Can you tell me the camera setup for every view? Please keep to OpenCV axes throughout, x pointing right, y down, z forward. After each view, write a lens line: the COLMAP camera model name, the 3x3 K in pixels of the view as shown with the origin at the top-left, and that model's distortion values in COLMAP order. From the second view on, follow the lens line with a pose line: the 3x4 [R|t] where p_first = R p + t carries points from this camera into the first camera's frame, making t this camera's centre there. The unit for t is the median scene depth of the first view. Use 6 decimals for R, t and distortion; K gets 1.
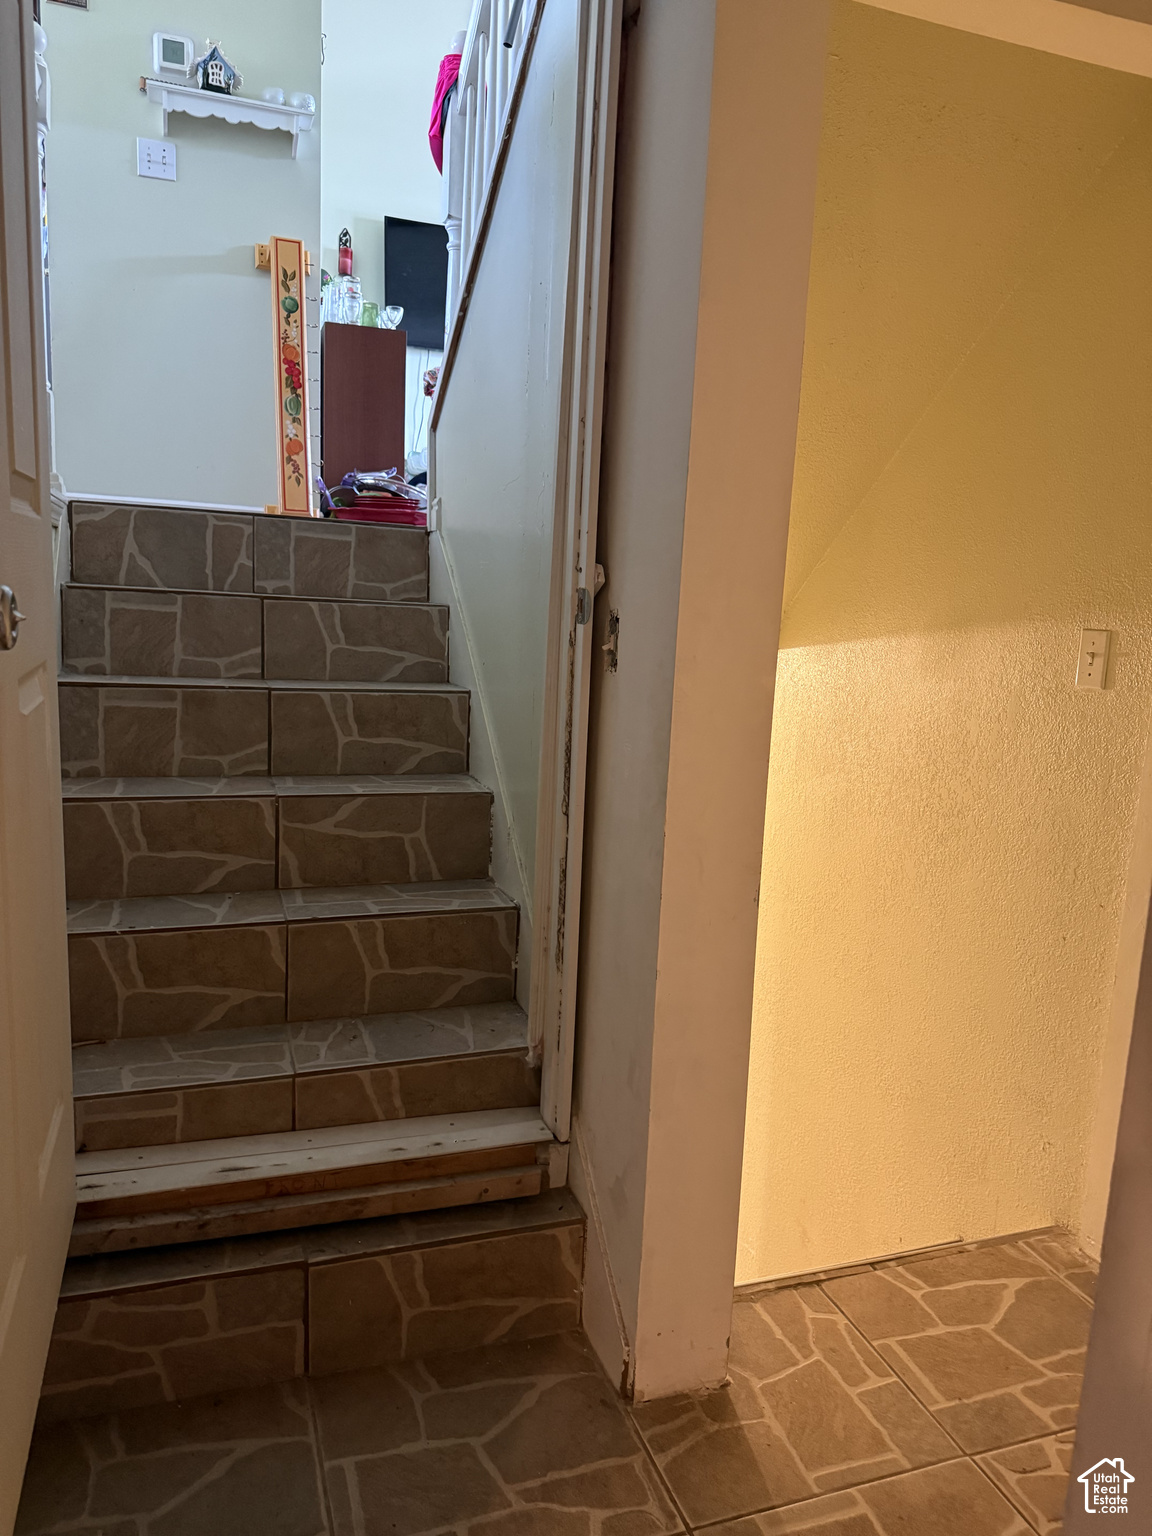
lens RADIAL K [[1062.2, 0, 576.0], [0, 1062.2, 768.0], [0, 0, 1]] dist [0.065487, -0.002228]
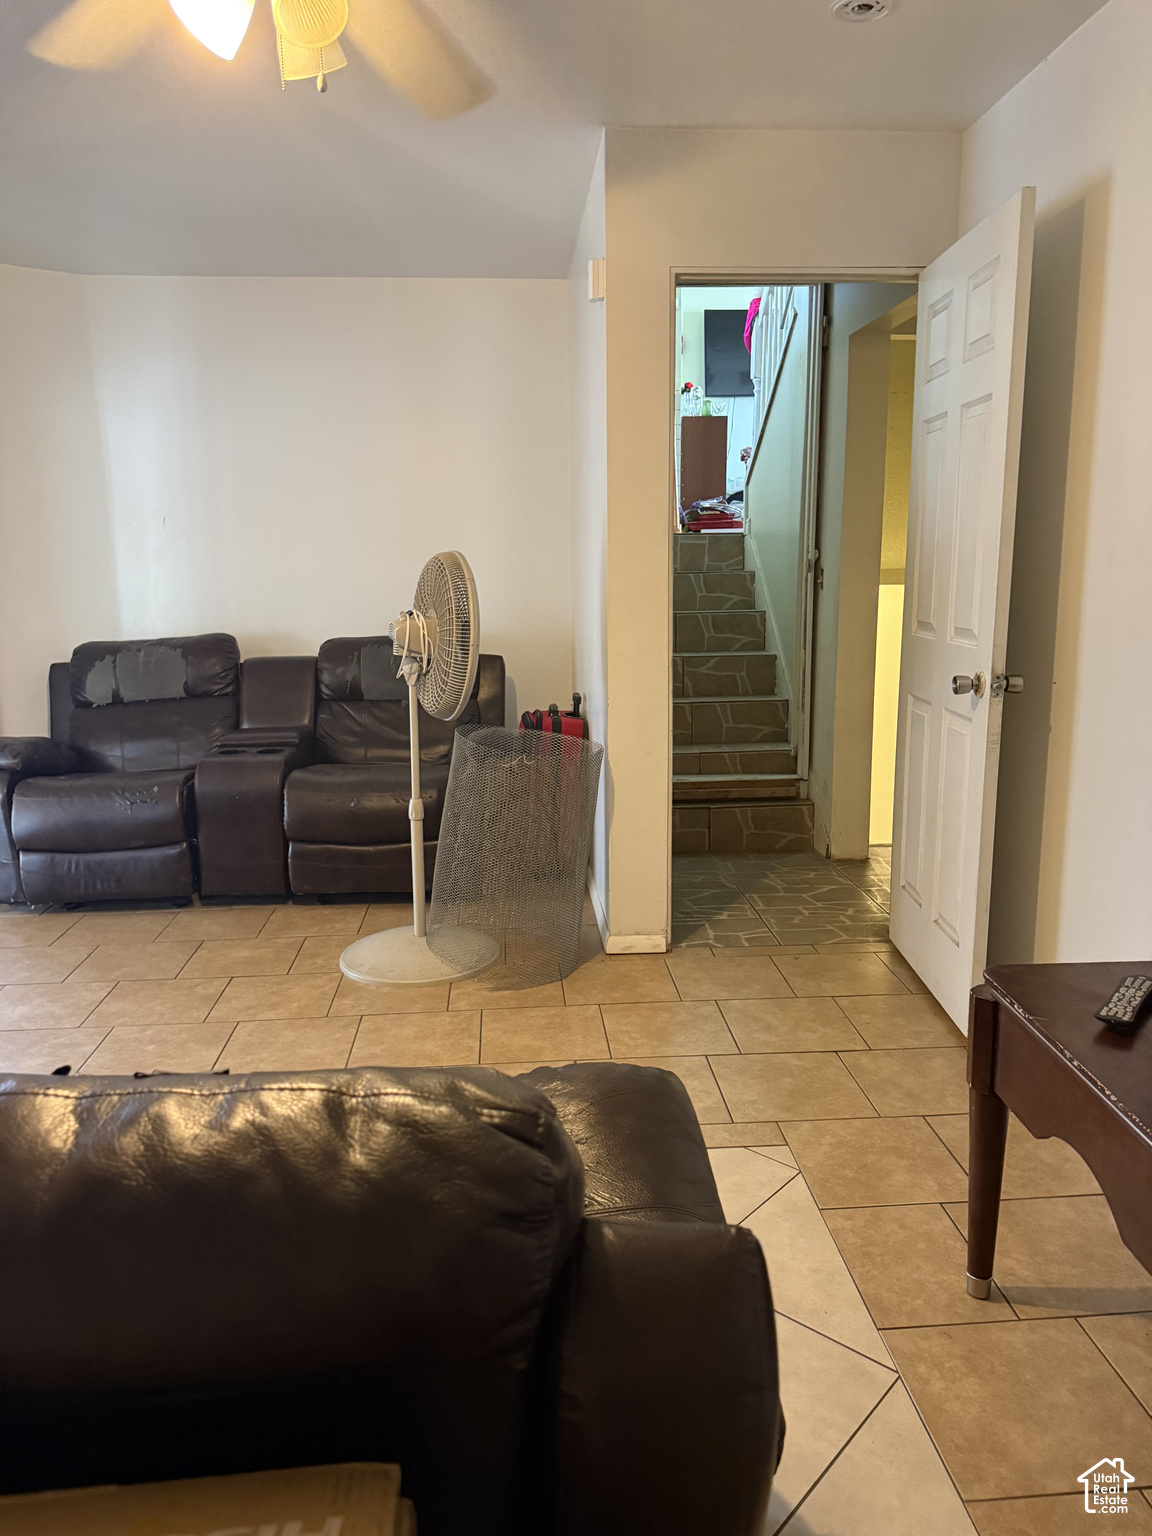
lens RADIAL K [[1062.2, 0, 576.0], [0, 1062.2, 768.0], [0, 0, 1]] dist [0.065487, -0.002228]
pose [[0.962920, -0.009138, -0.269633, 0.129996], [0.014869, 0.999705, 0.019221, 0.236723], [0.269377, -0.022518, 0.962771, -1.404007]]
